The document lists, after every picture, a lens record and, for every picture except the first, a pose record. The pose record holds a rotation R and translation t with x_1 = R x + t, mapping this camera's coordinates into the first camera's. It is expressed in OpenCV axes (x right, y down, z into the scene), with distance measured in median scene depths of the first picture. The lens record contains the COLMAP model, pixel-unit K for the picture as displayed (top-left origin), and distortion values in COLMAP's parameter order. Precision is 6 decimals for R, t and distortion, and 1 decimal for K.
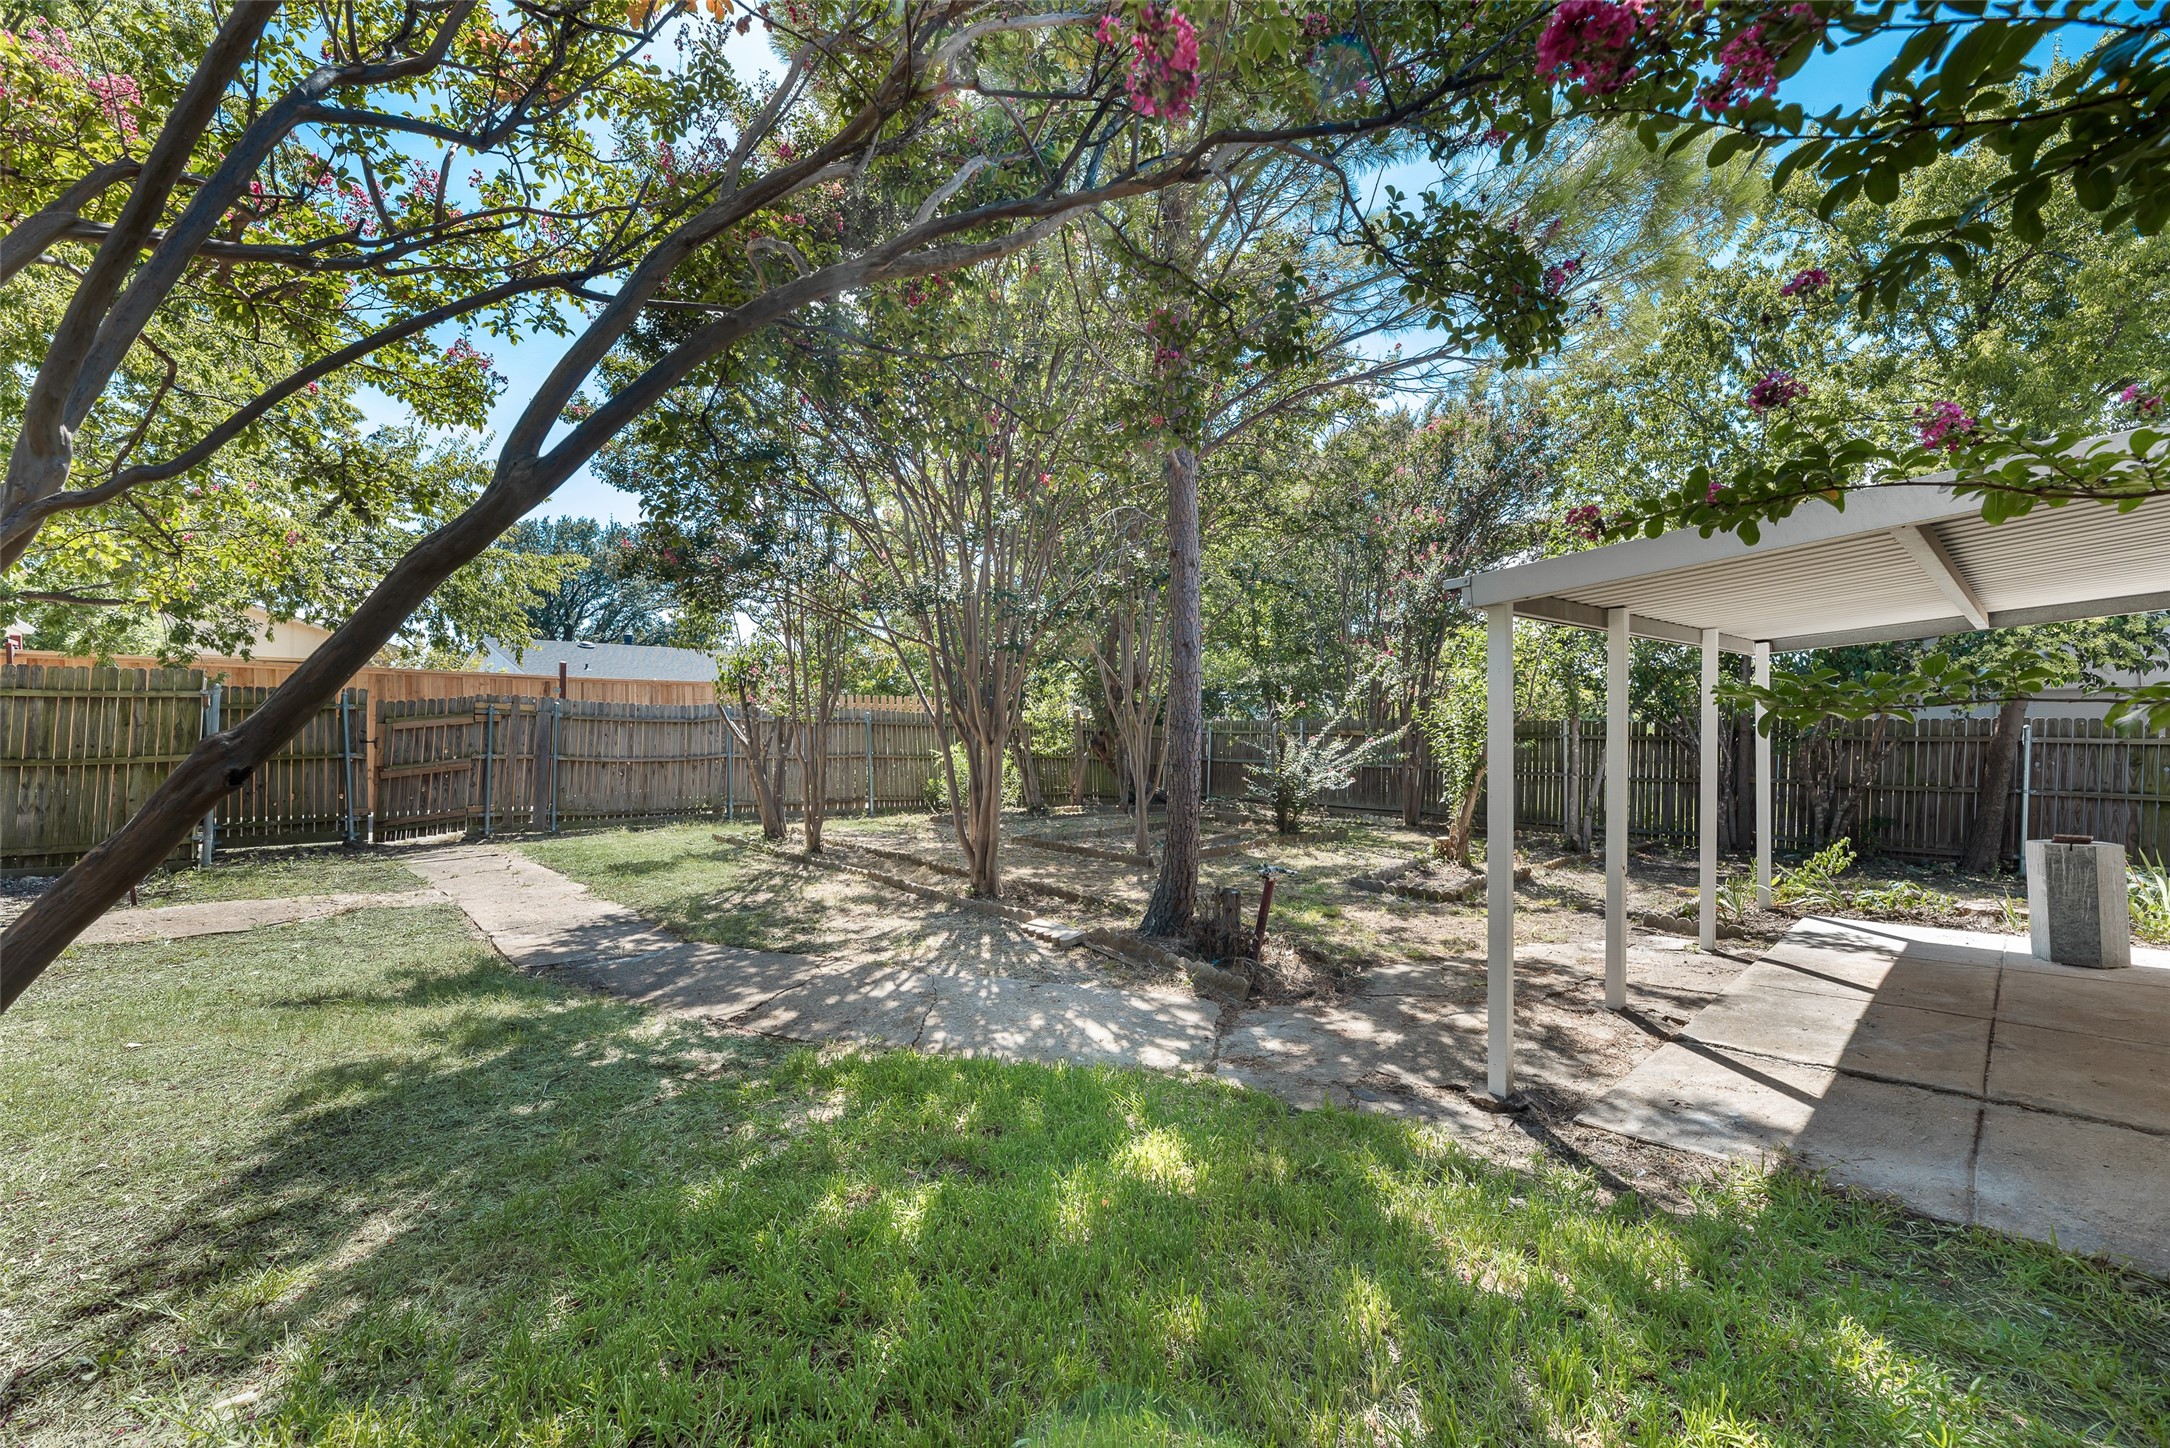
lens RADIAL K [[869.1, 0, 1109.5], [0, 869.1, 729.7], [0, 0, 1]] dist [-0.008277, 0.000258]
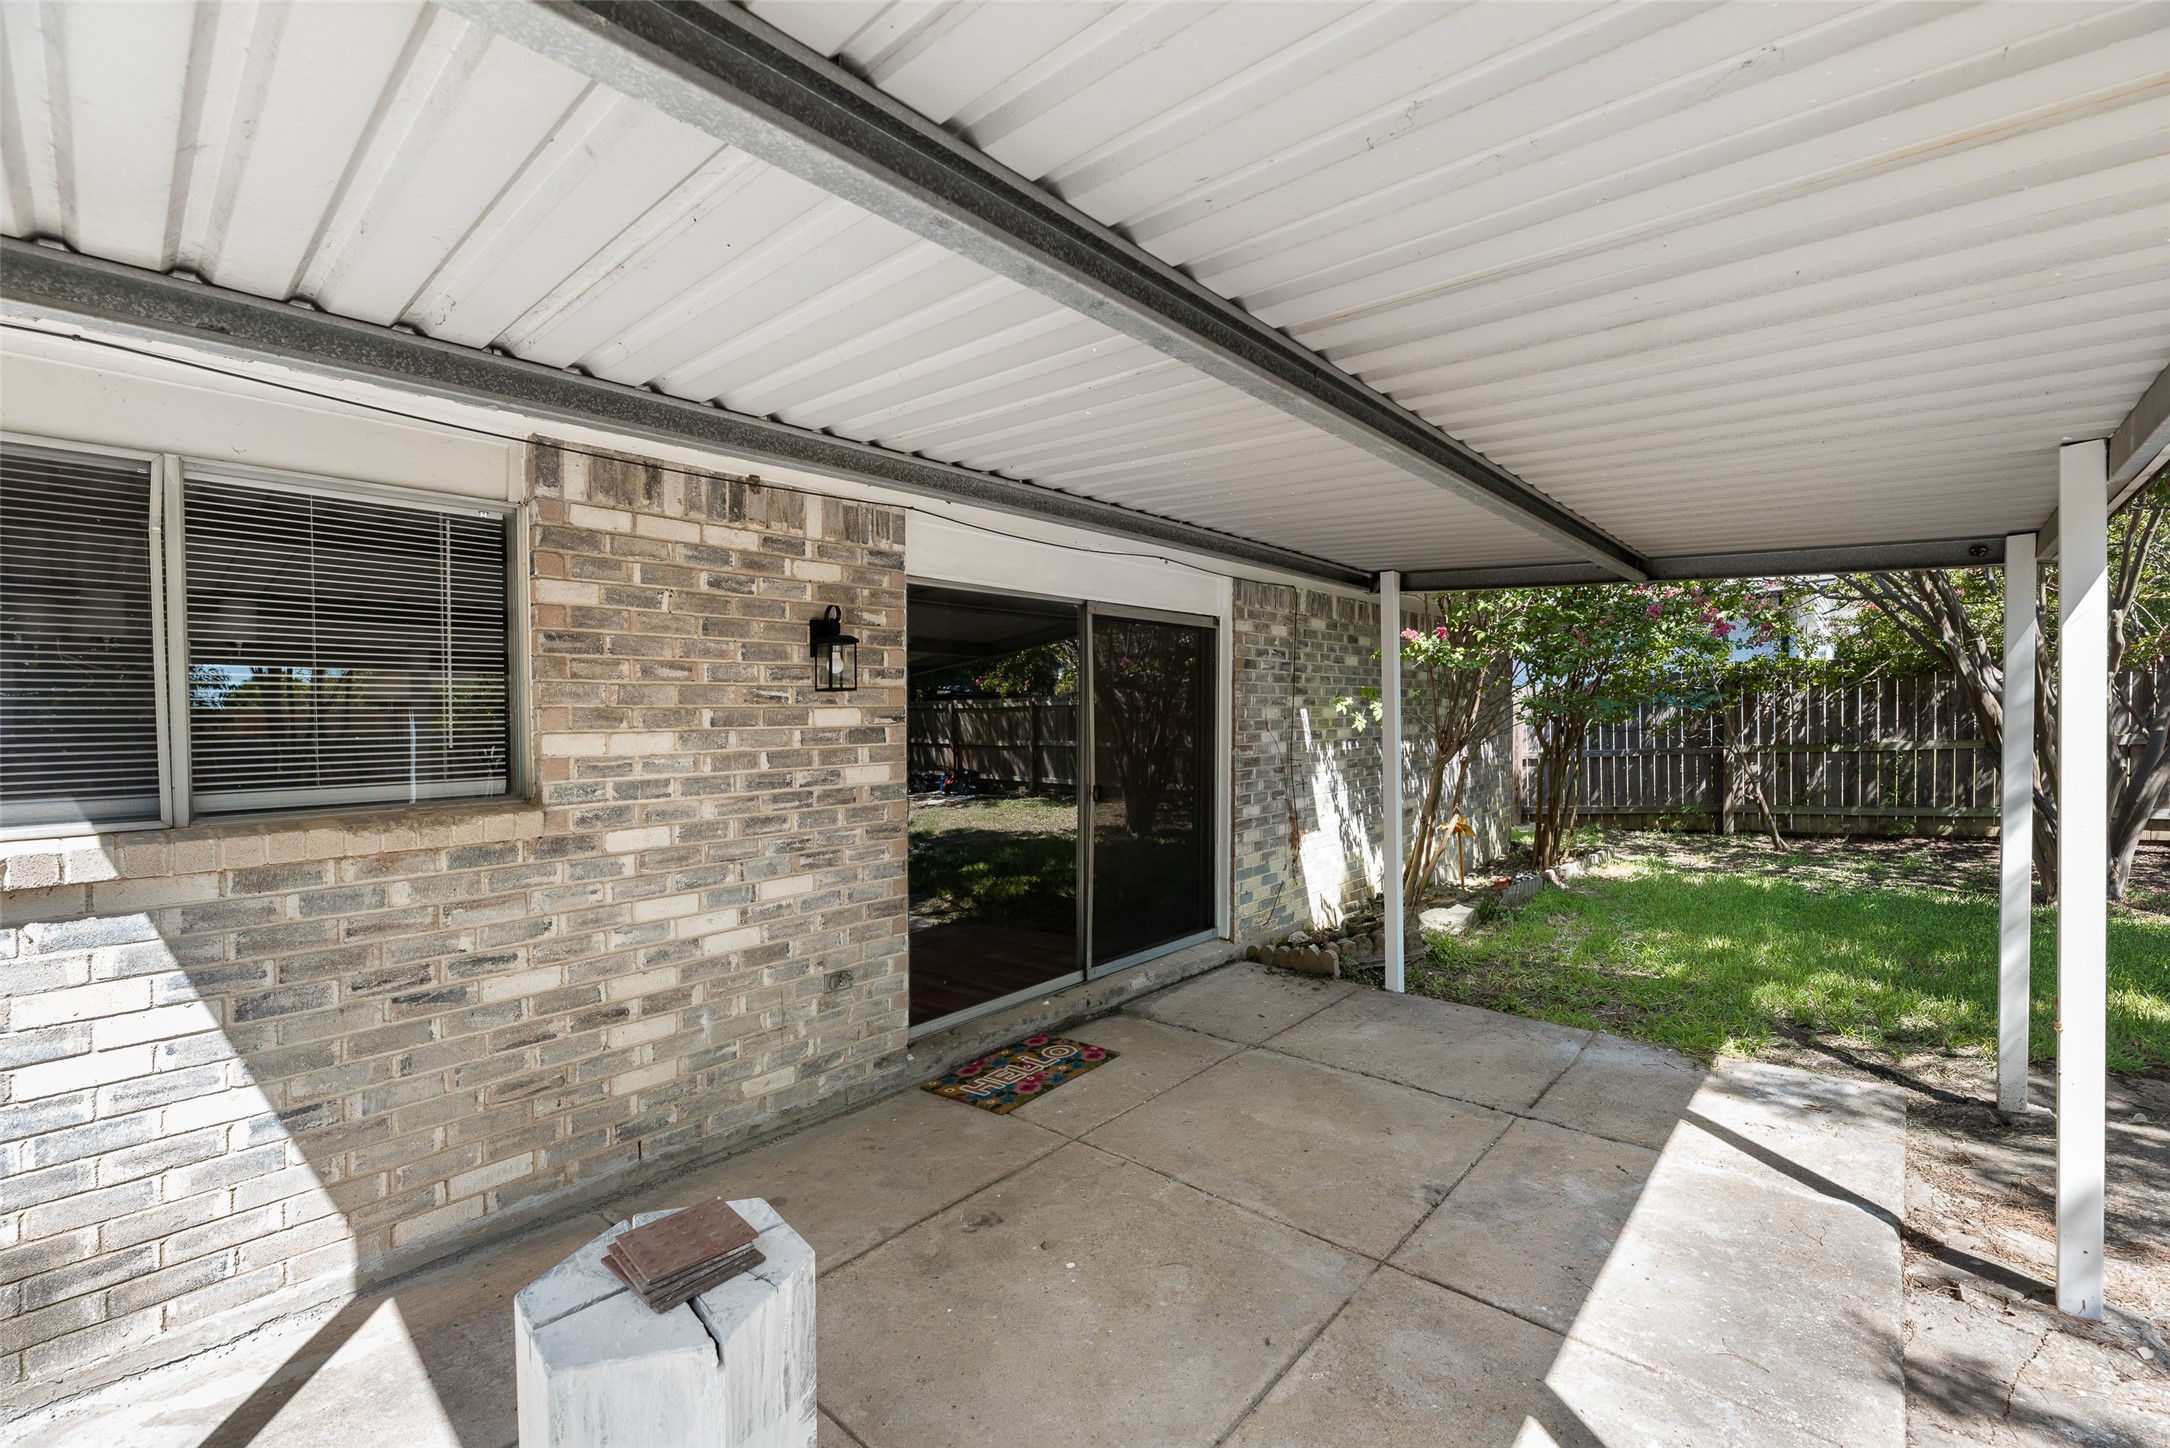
lens RADIAL K [[882.6, 0, 1089.1], [0, 882.6, 728.0], [0, 0, 1]] dist [-0.002560, -0.000514]
pose [[-0.994790, 0.046632, -0.090659, 1.090479], [0.045927, 0.998896, 0.009845, -0.020771], [0.091018, 0.005630, -0.995833, 1.348271]]
